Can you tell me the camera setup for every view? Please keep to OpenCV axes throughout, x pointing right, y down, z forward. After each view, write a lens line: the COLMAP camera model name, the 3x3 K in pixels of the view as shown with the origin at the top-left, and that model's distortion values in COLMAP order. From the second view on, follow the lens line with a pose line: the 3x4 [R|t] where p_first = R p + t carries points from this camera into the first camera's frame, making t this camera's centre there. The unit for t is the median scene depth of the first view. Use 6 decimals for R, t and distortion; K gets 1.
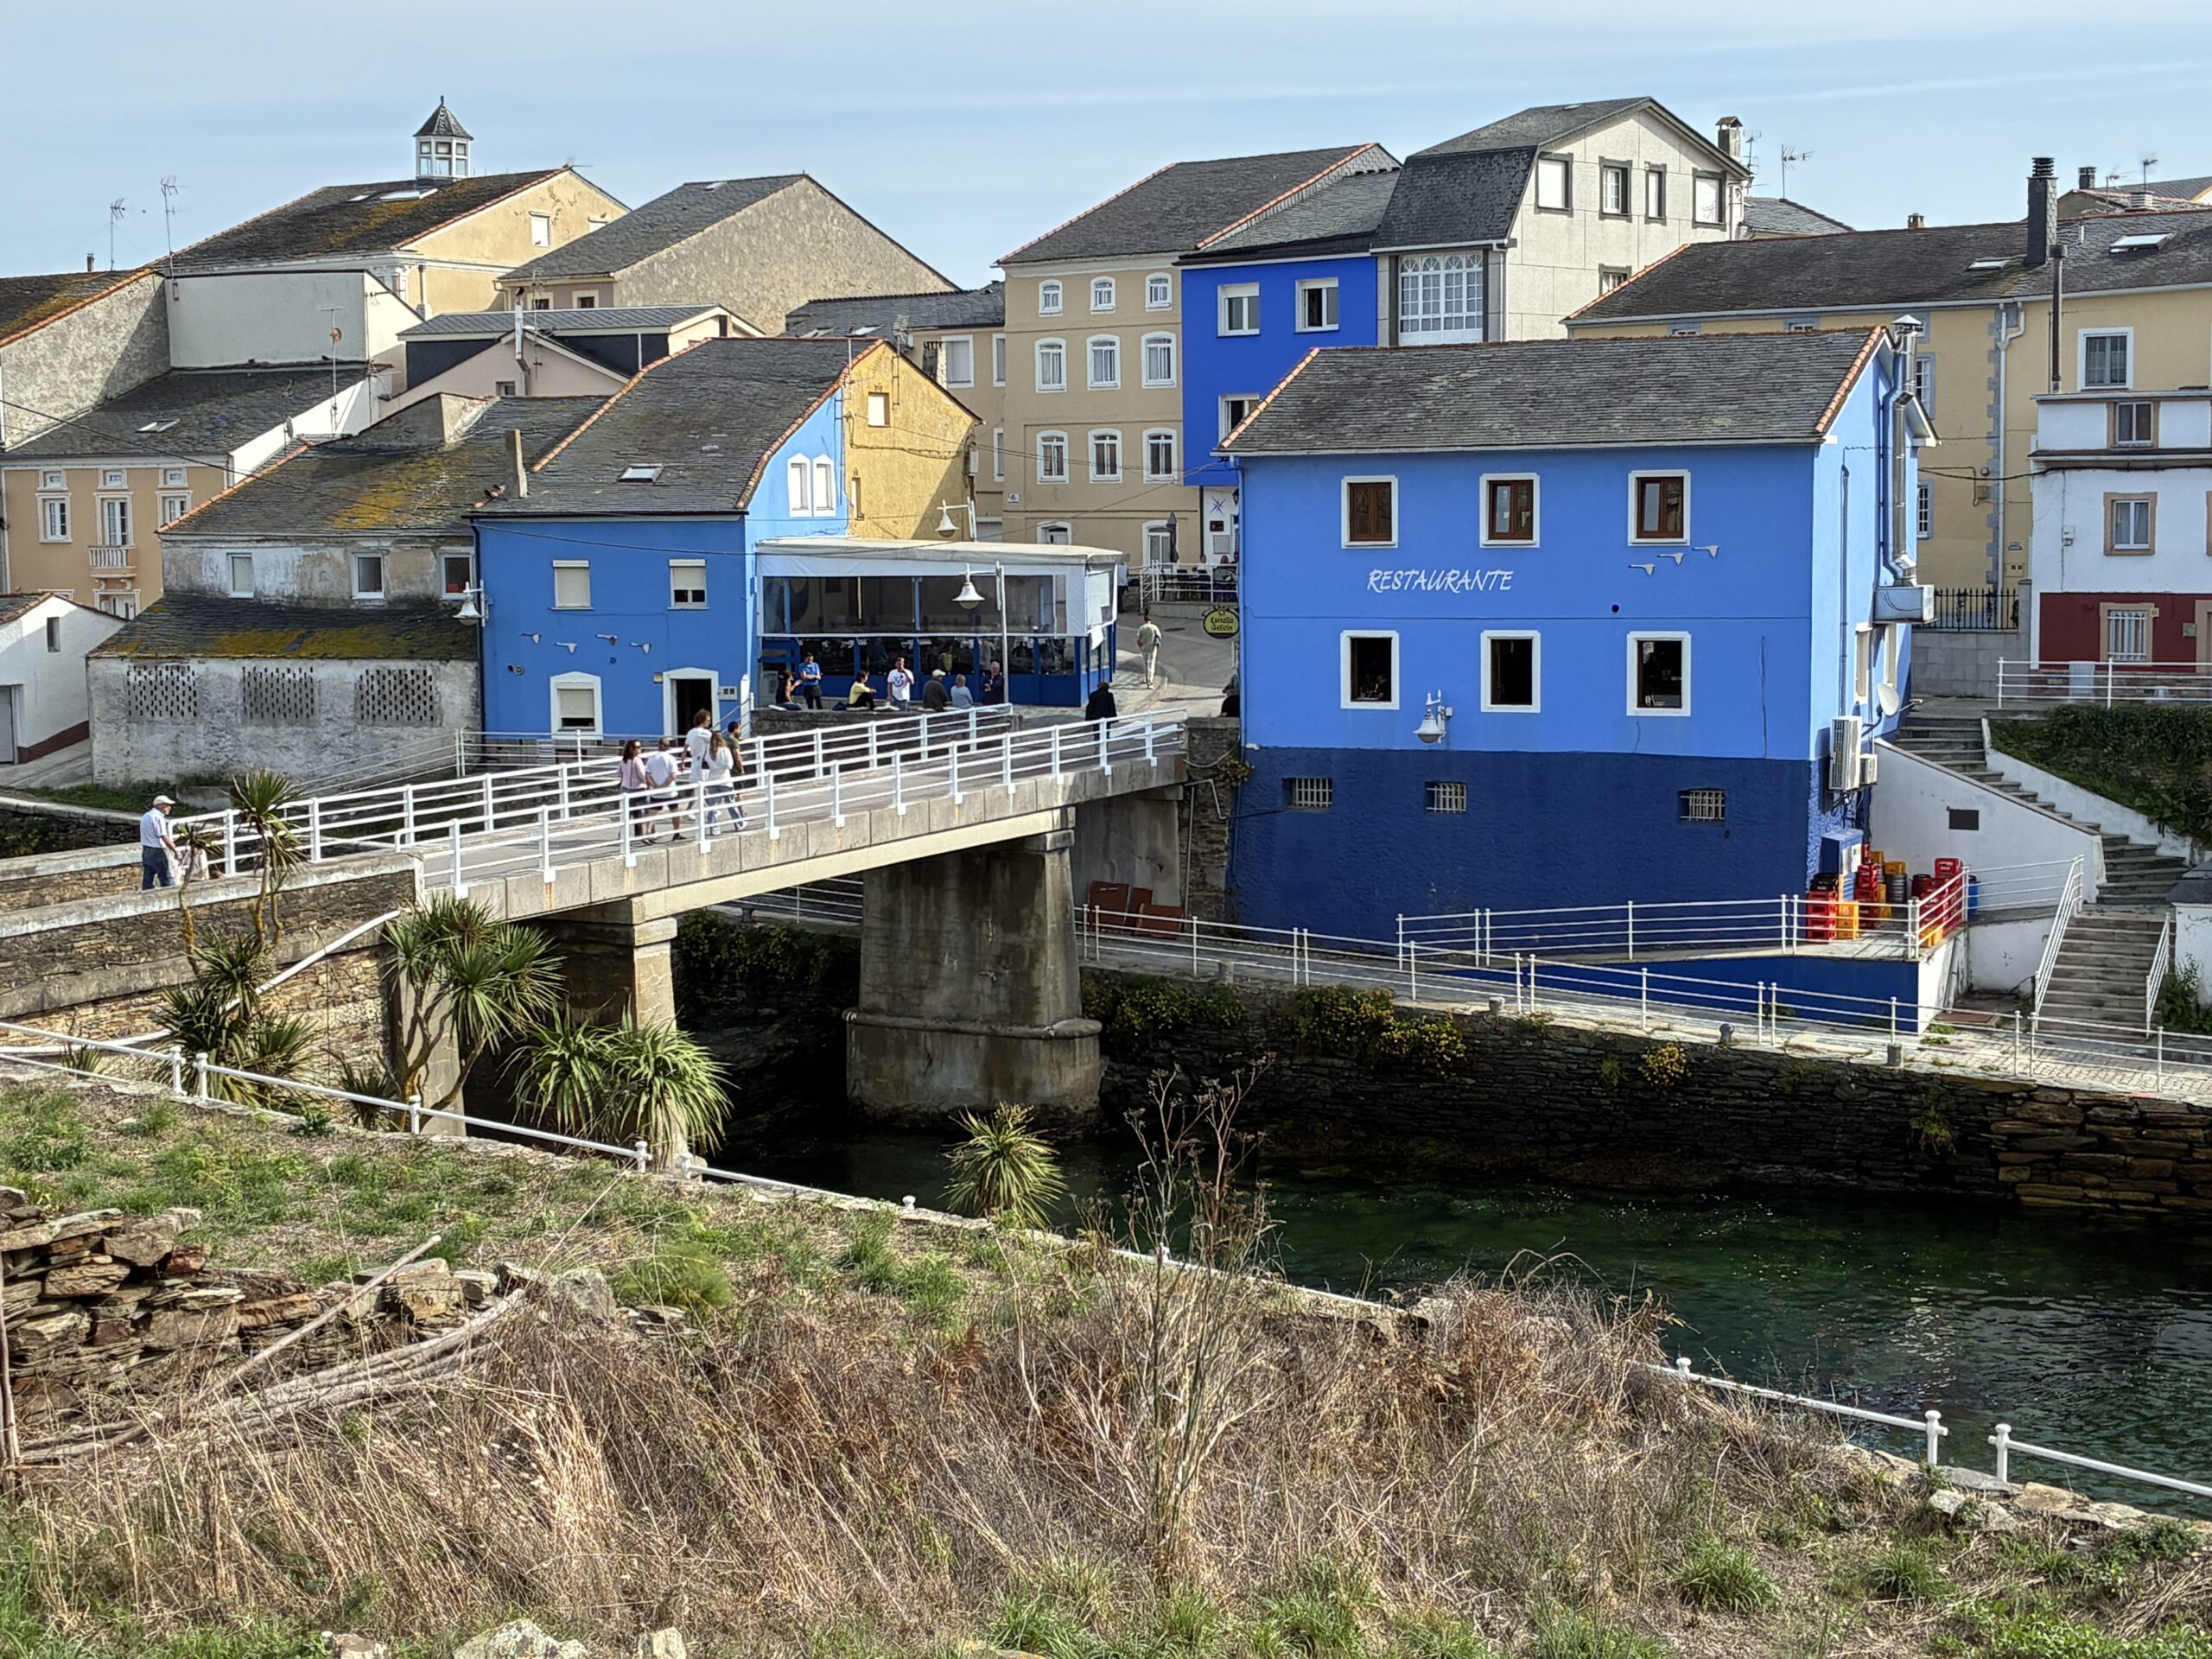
lens RADIAL K [[3469.1, 0, 1106.0], [0, 3469.1, 829.5], [0, 0, 1]] dist [0.038206, -0.071602]
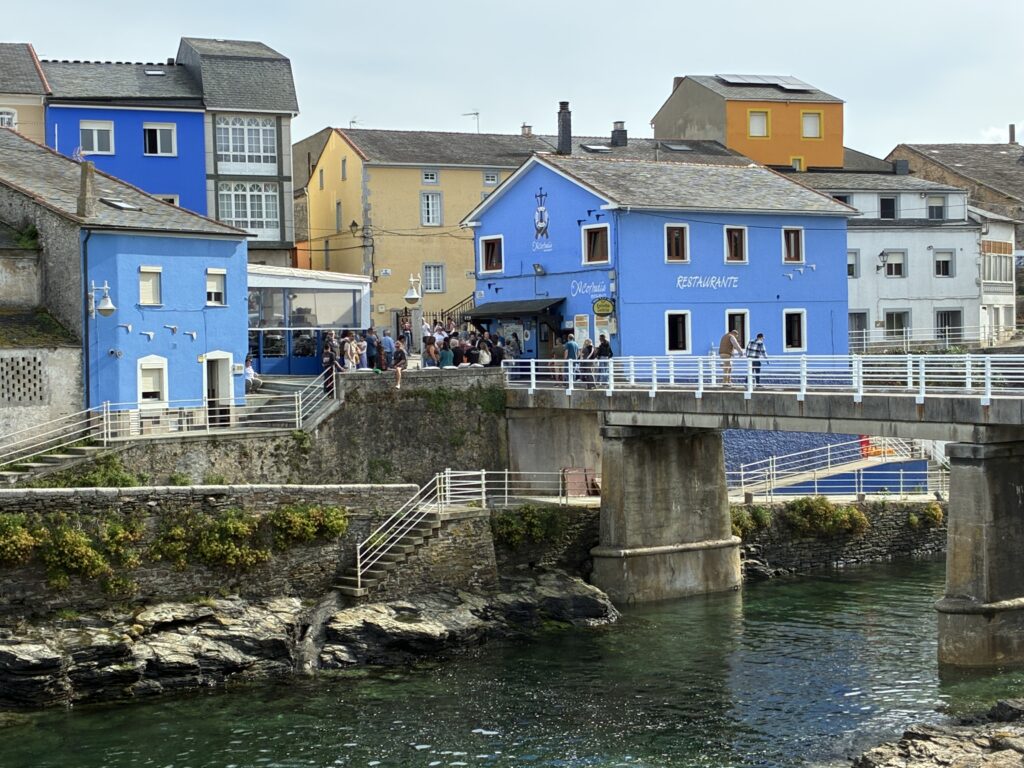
lens RADIAL K [[1747.0, 0, 512.0], [0, 1747.0, 384.0], [0, 0, 1]] dist [0.178684, 0.068085]
pose [[0.440481, -0.020422, 0.897530, -0.762498], [0.105525, 0.993989, -0.029171, -0.002369], [-0.891539, 0.107561, 0.439988, 0.678722]]
